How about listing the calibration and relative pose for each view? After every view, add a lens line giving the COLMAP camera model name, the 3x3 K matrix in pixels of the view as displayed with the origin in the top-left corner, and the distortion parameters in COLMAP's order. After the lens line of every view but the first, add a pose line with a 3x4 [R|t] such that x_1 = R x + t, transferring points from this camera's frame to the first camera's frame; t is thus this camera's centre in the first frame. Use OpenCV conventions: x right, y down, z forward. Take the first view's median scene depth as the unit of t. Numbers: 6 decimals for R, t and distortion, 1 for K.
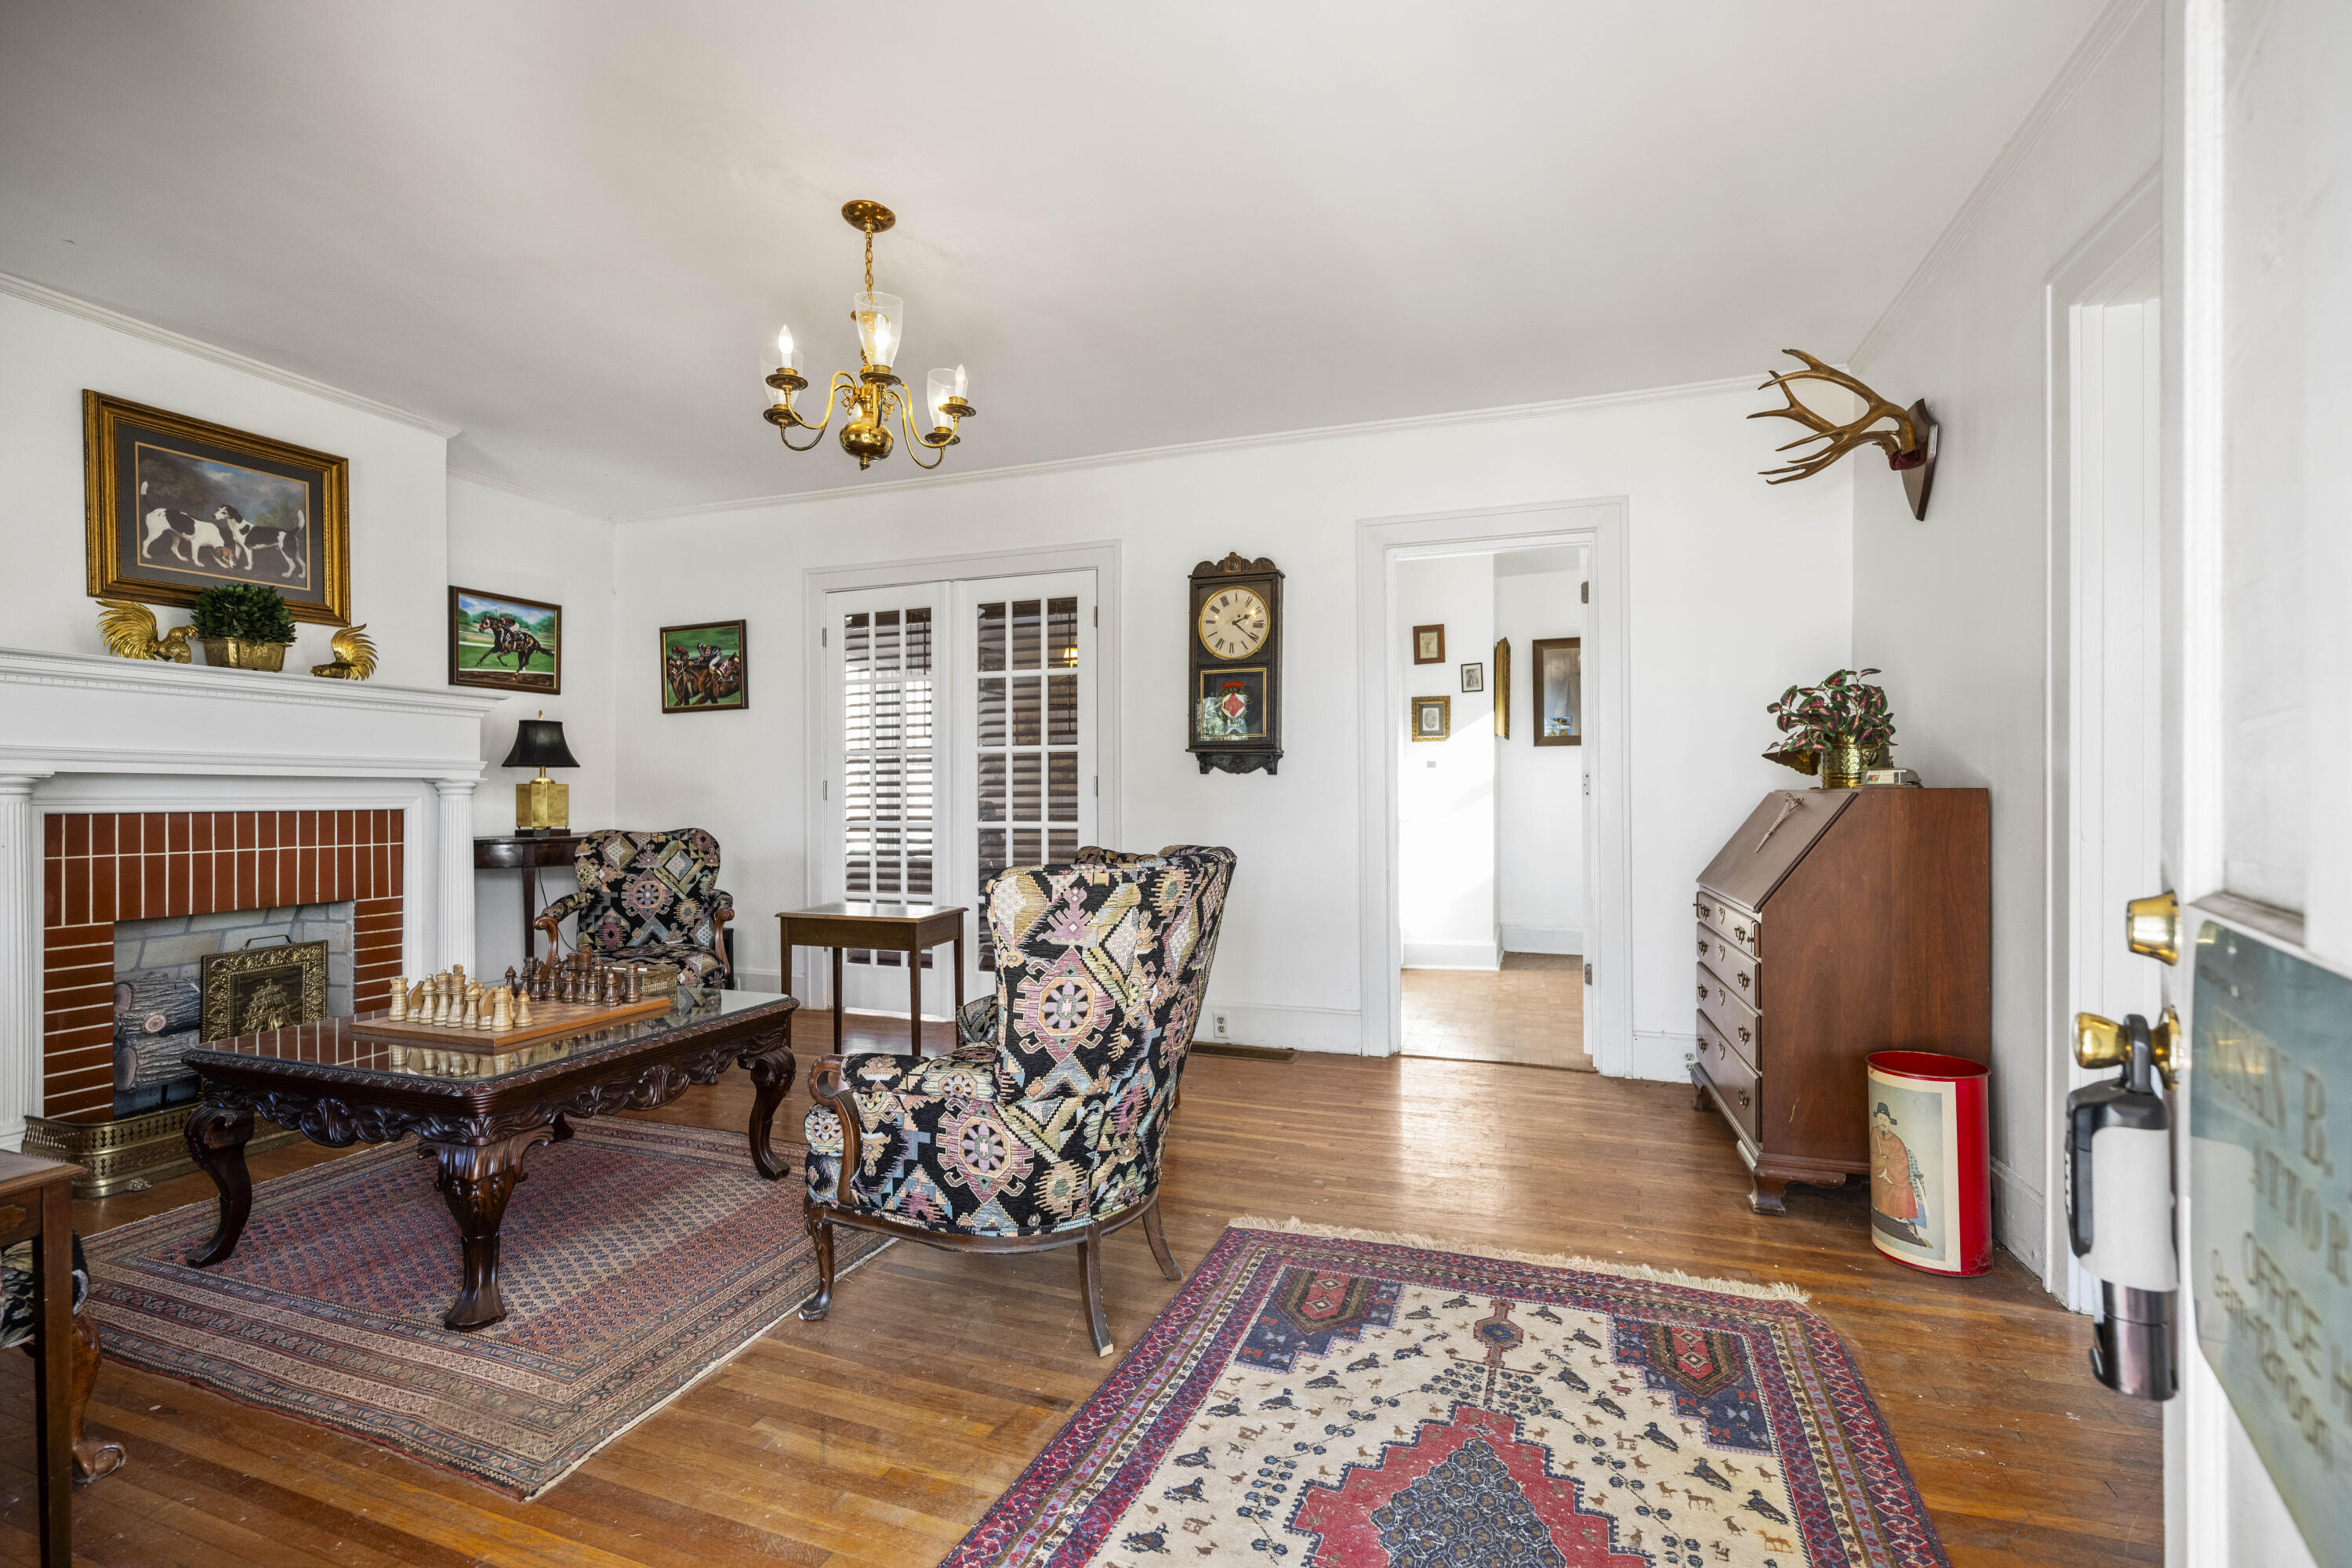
lens RADIAL K [[1012.3, 0, 1173.6], [0, 1012.3, 783.9], [0, 0, 1]] dist [-0.003460, -0.000405]
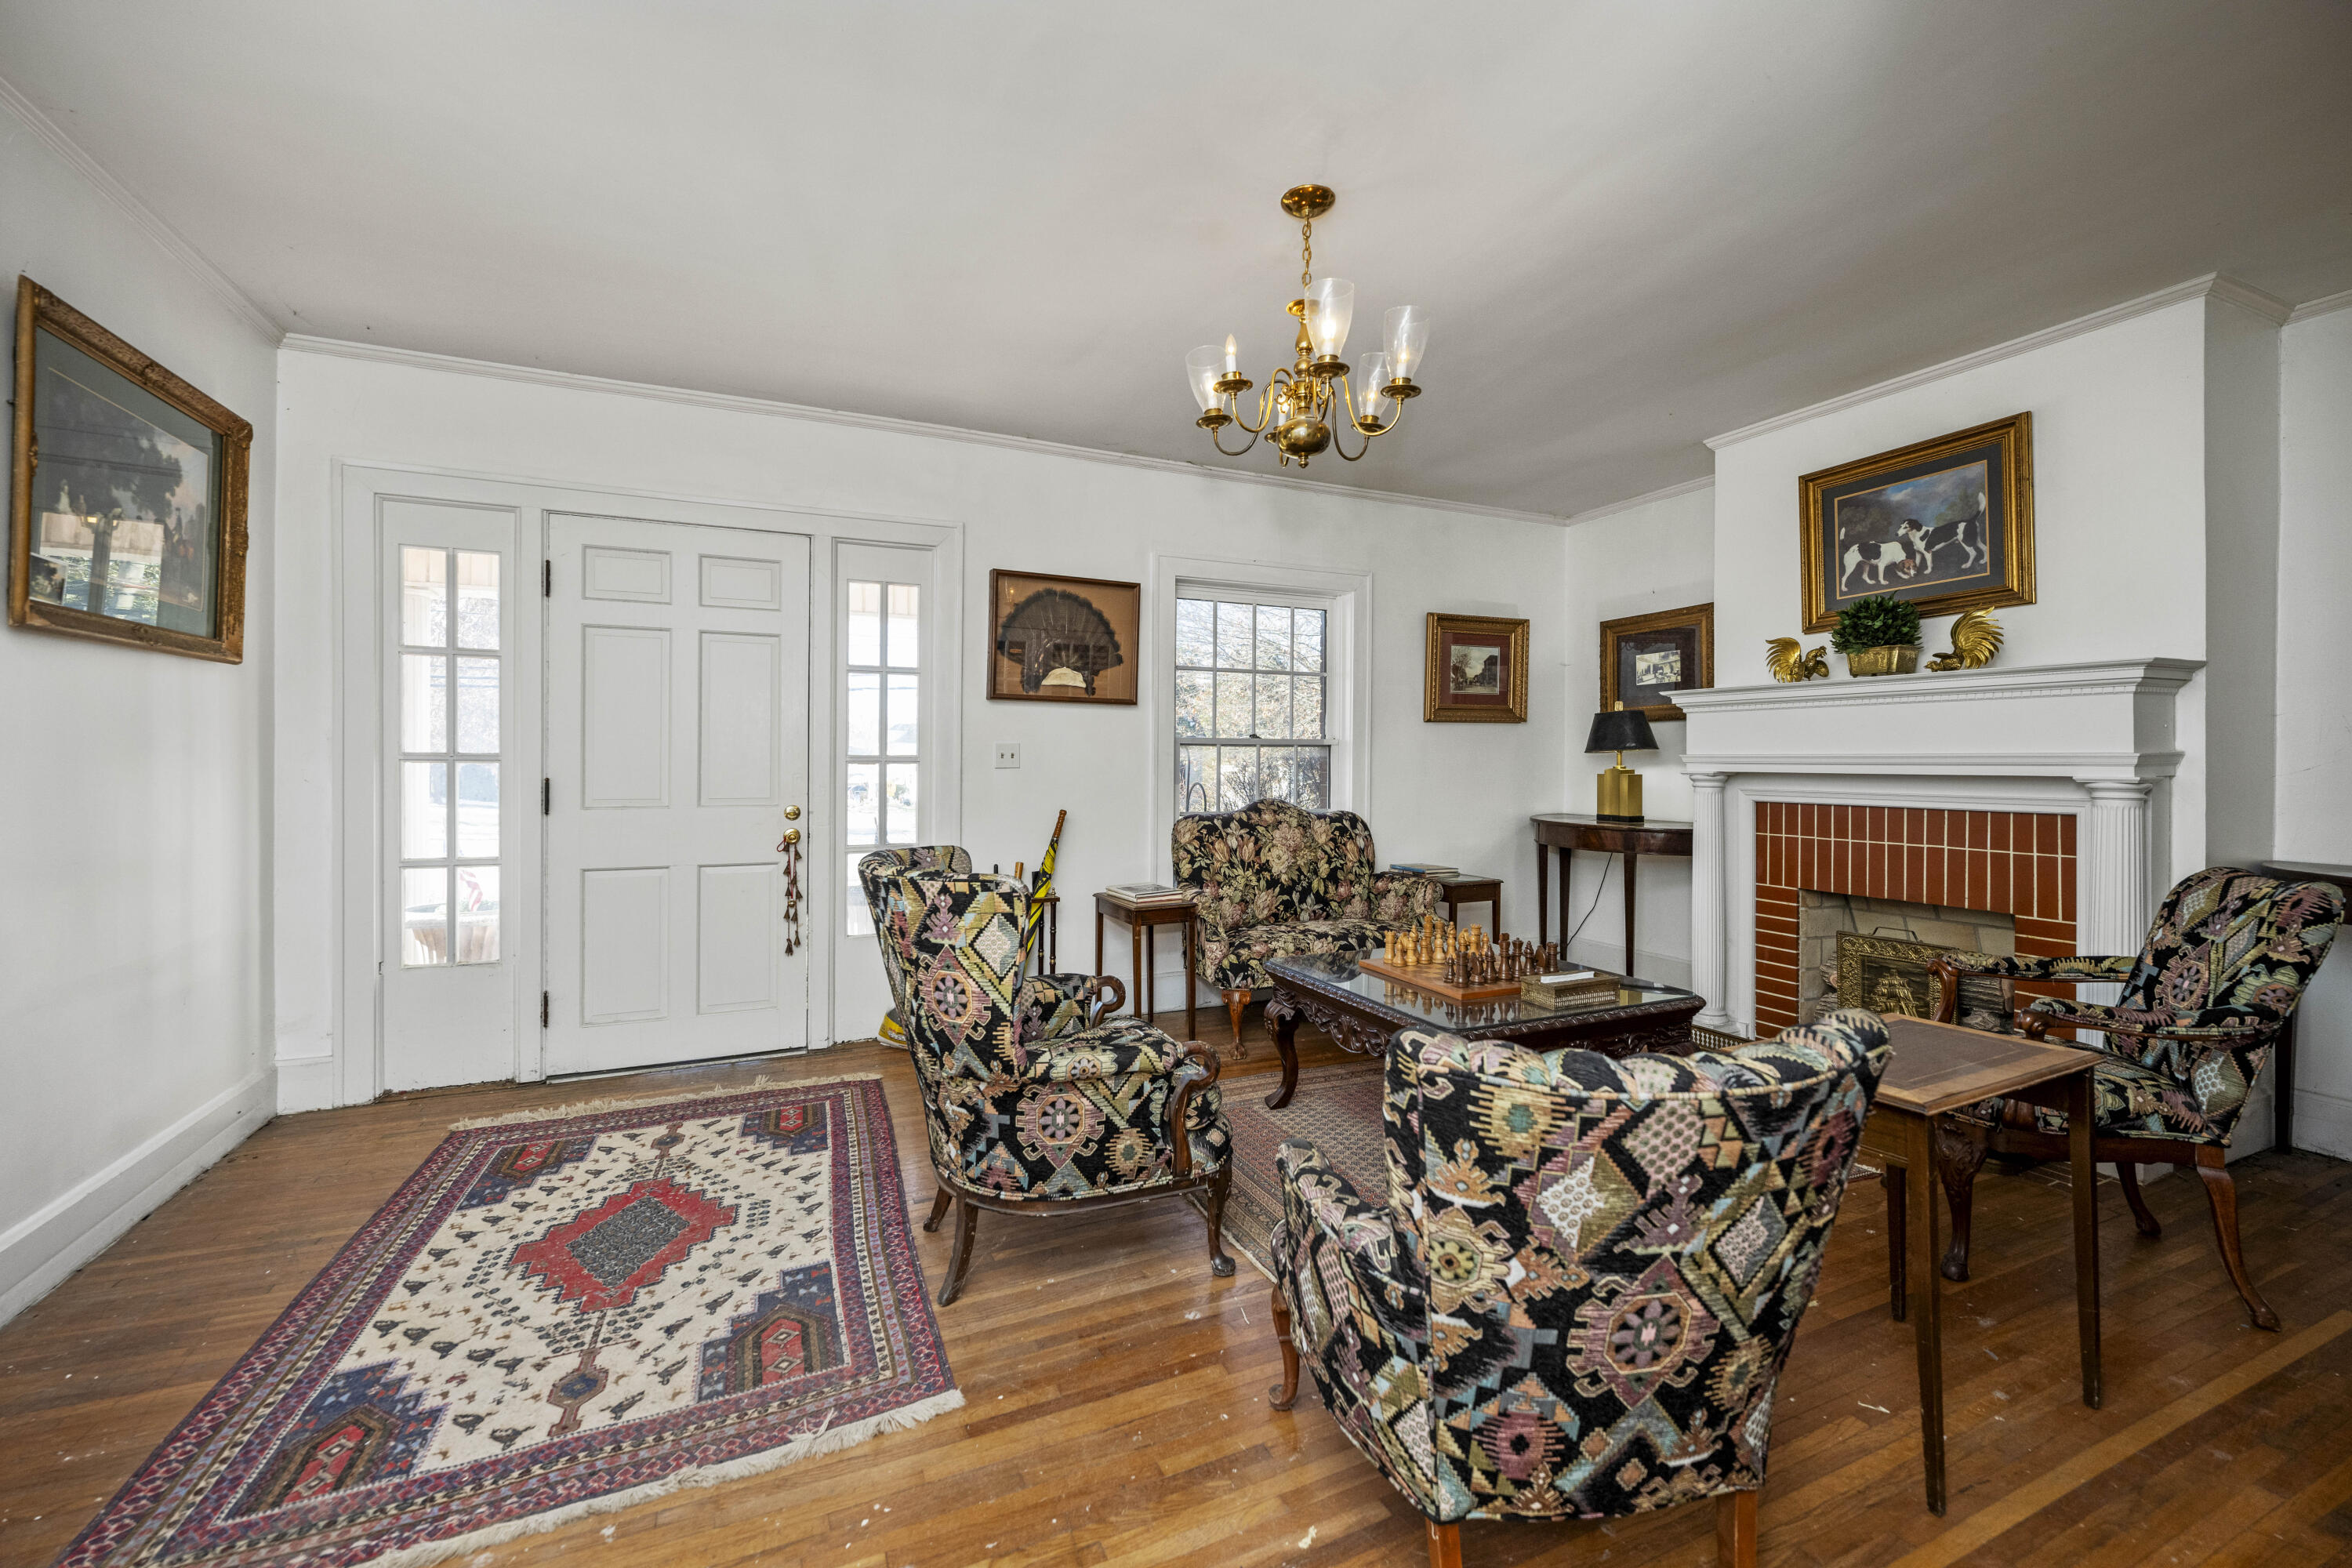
lens RADIAL K [[930.9, 0, 1160.1], [0, 930.9, 767.8], [0, 0, 1]] dist [-0.016100, -0.000377]
pose [[-0.720207, 0.001734, -0.693757, 0.424562], [0.001884, 0.999998, 0.000544, -0.022776], [0.693757, -0.000915, -0.720209, 1.614059]]
